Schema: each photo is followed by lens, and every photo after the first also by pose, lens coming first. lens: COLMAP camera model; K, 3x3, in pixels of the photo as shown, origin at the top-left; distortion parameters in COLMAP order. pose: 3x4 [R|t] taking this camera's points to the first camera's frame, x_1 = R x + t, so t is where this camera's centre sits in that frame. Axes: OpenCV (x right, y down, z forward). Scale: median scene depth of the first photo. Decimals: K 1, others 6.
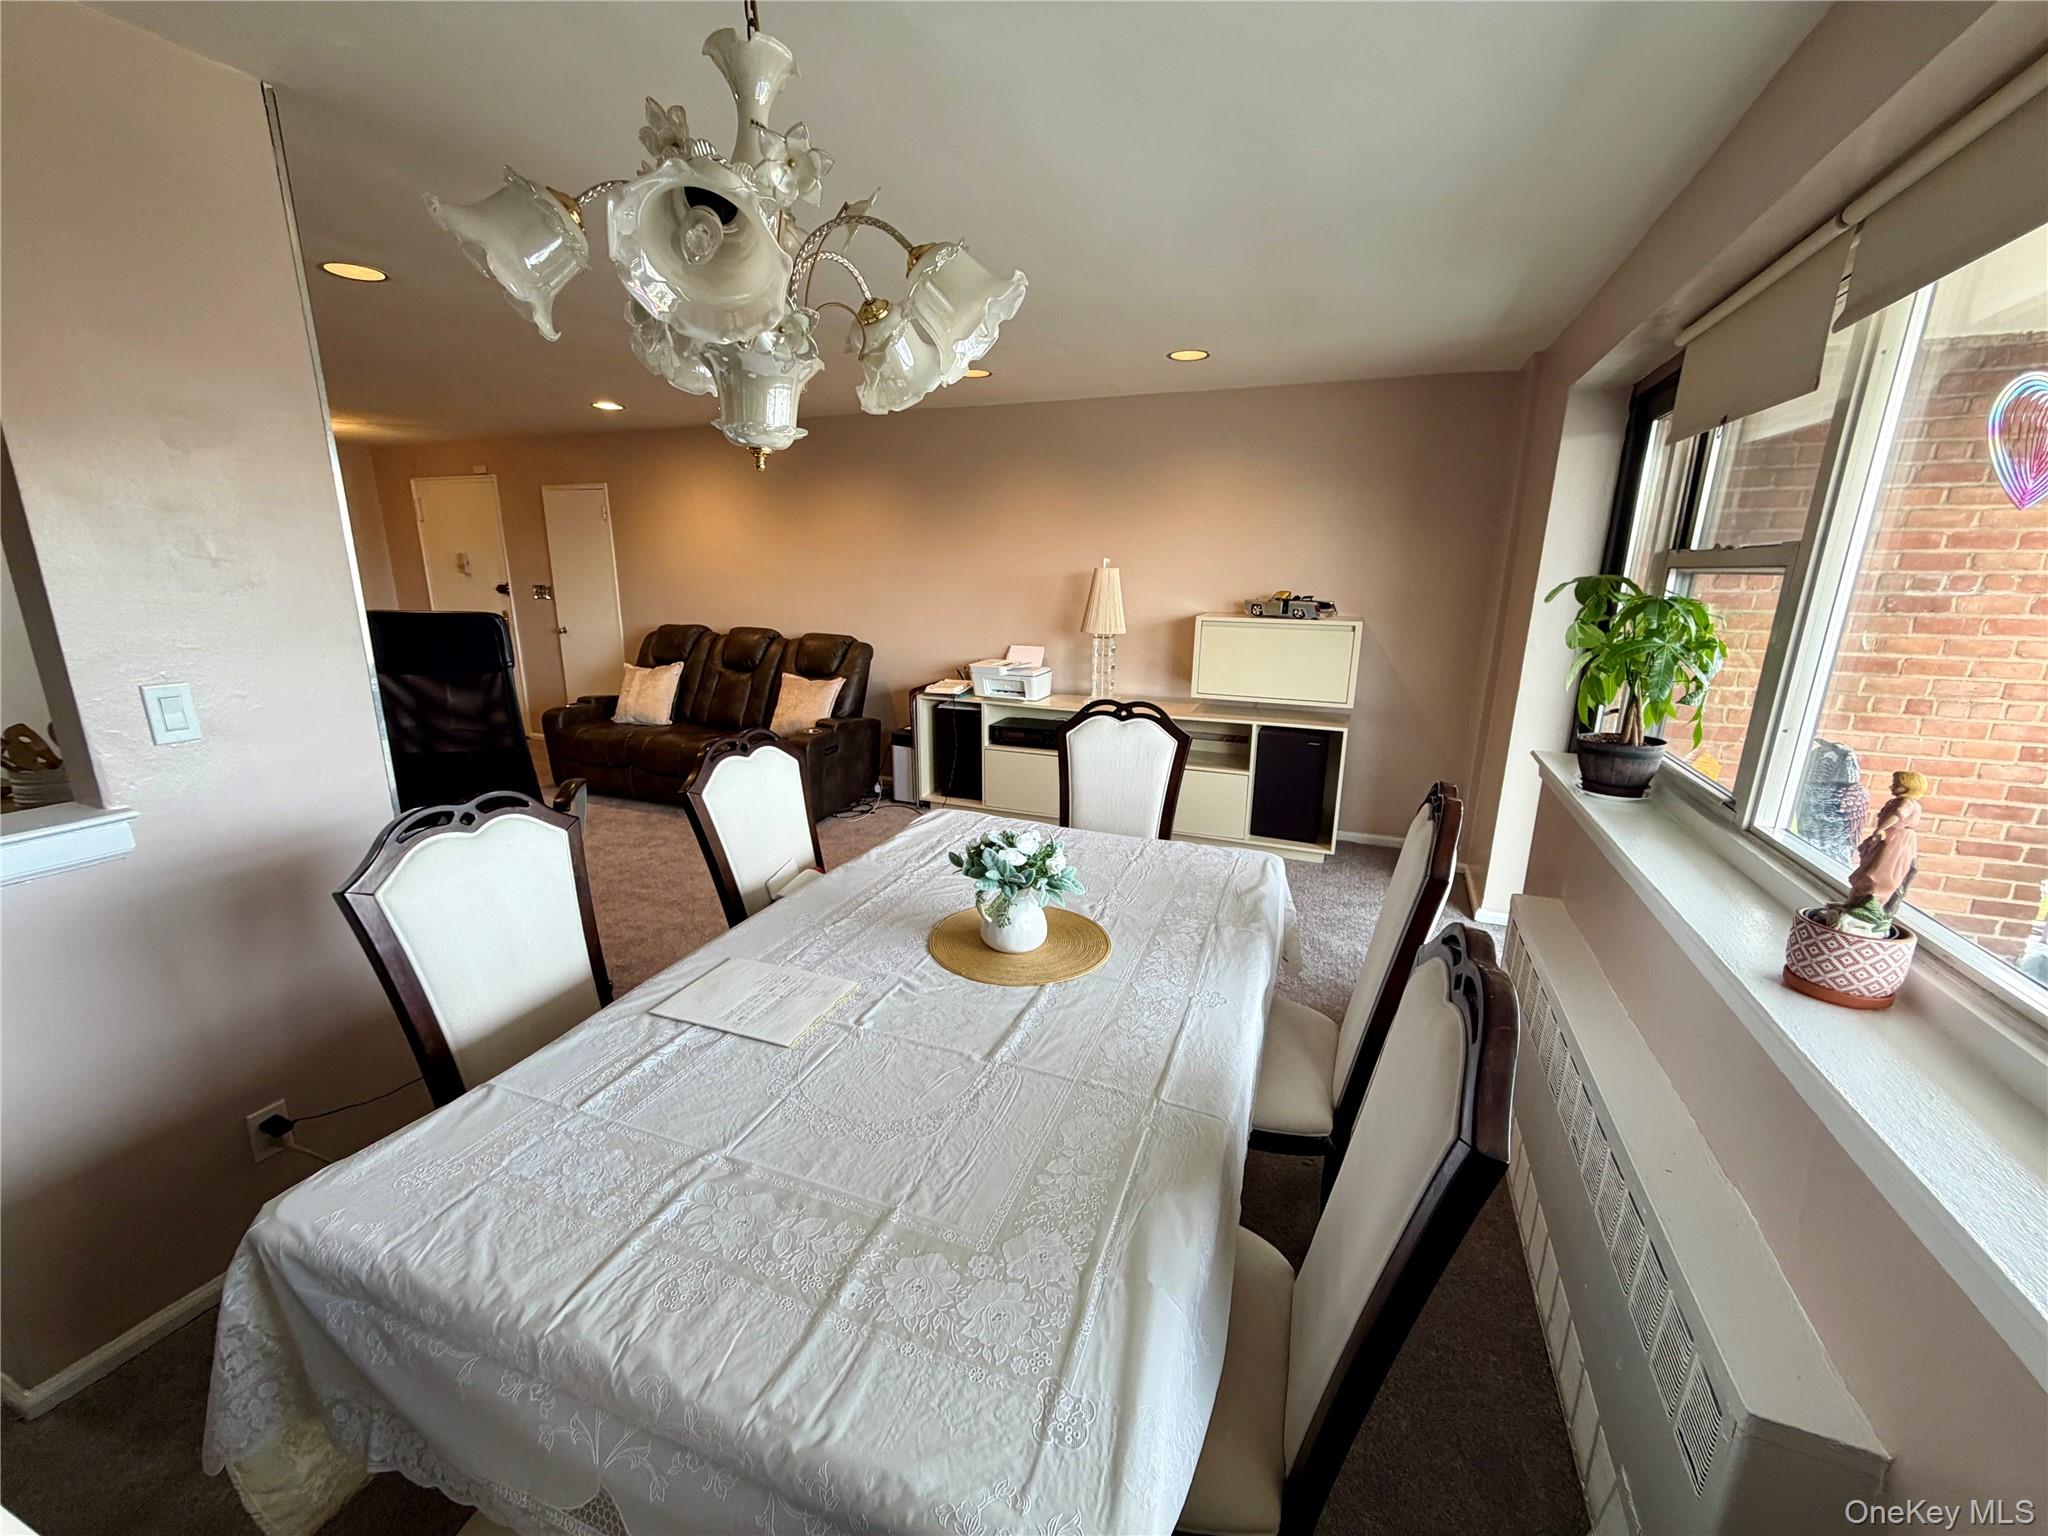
lens RADIAL K [[819.2, 0, 1023.5], [0, 819.2, 769.7], [0, 0, 1]] dist [-0.000359, 0.000018]
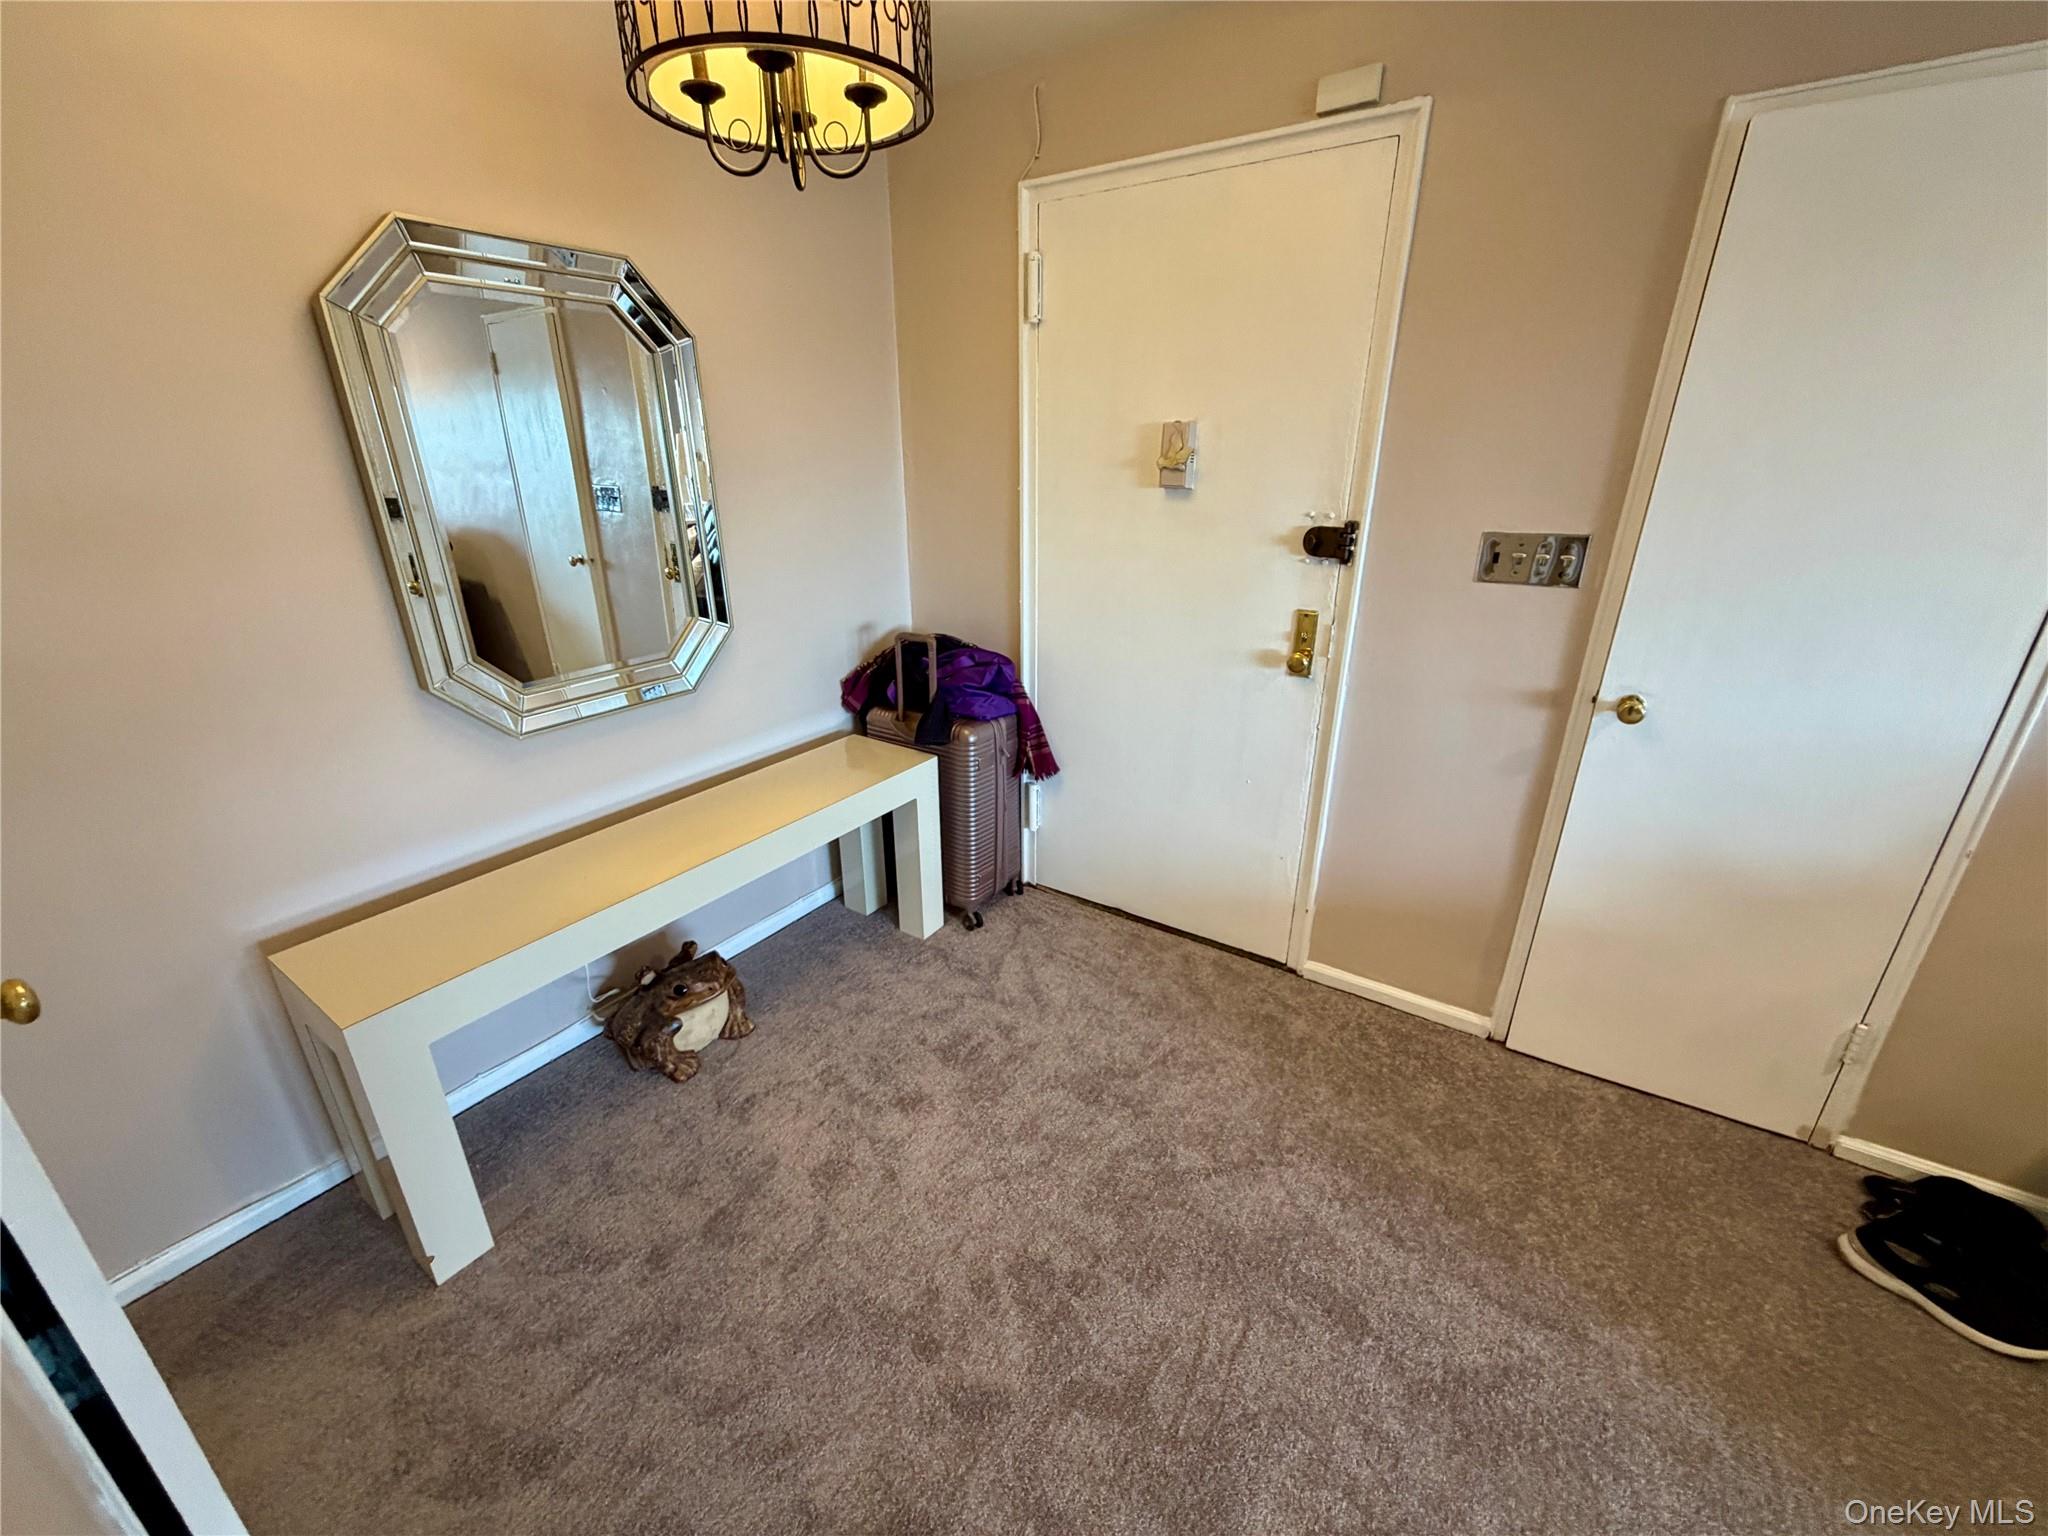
lens RADIAL K [[819.2, 0, 1020.9], [0, 819.2, 769.4], [0, 0, 1]] dist [-0.000359, 0.000018]
pose [[0.975369, 0.066033, -0.210464, -0.856532], [-0.040597, 0.991580, 0.122964, -0.215471], [0.216812, -0.111391, 0.969838, 0.852686]]
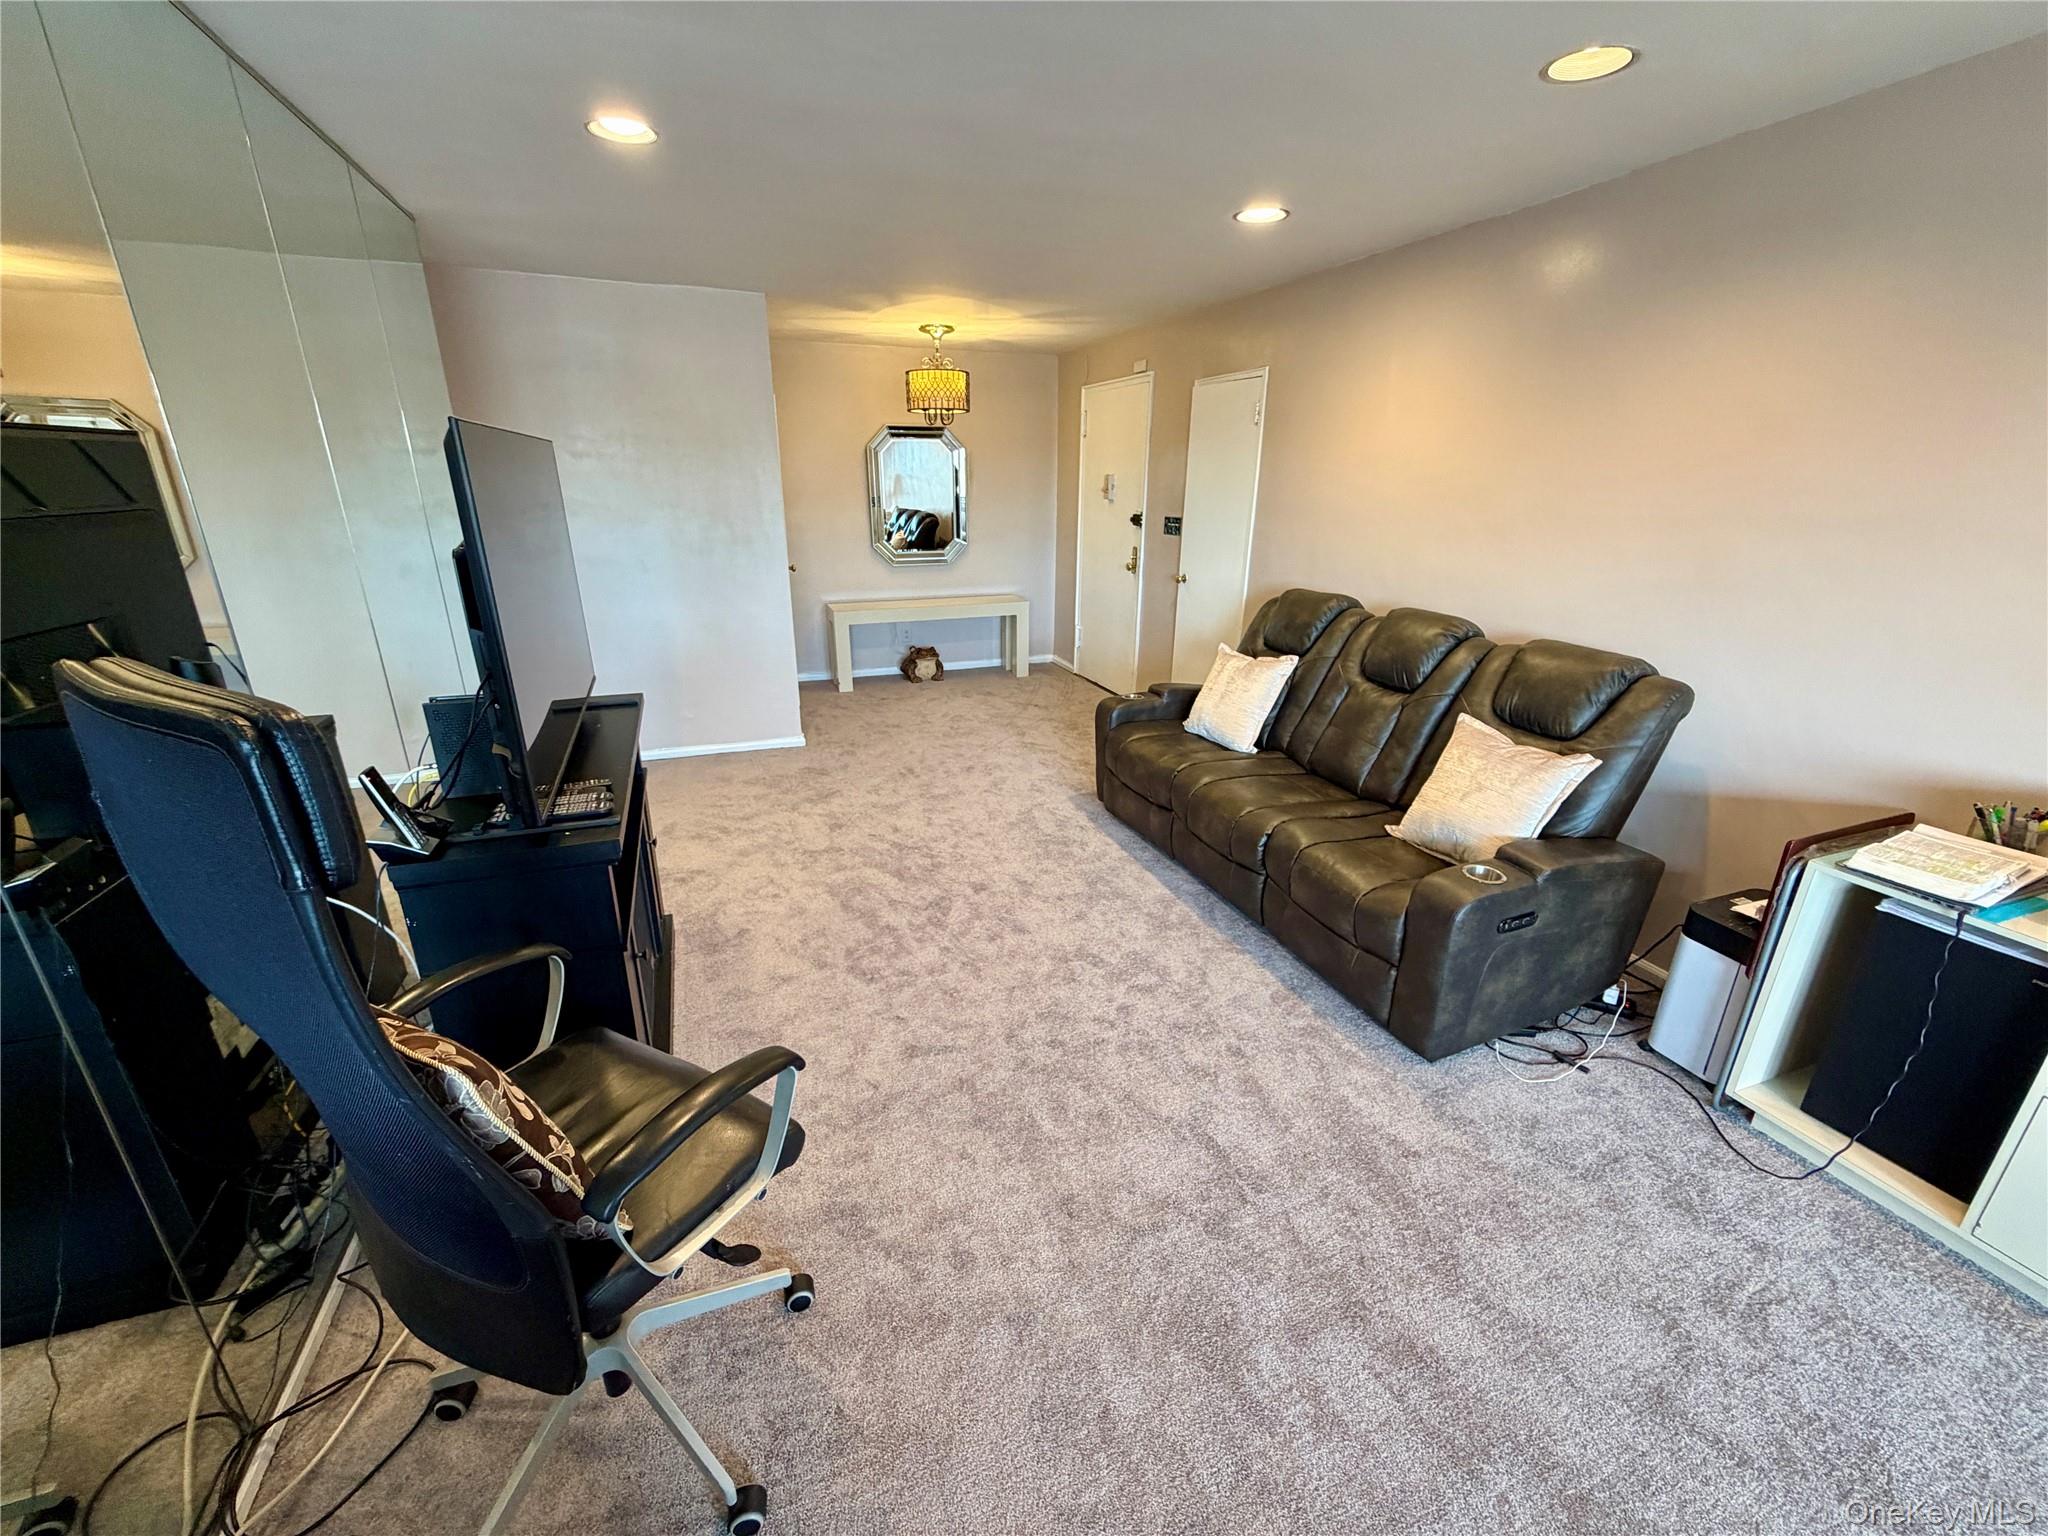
lens RADIAL K [[819.2, 0, 1023.4], [0, 819.2, 767.5], [0, 0, 1]] dist [-0.000359, 0.000018]
pose [[0.681616, 0.243369, -0.690052, -0.119452], [-0.182271, 0.969812, 0.161992, -0.119278], [0.708644, 0.015360, 0.705399, 0.447735]]
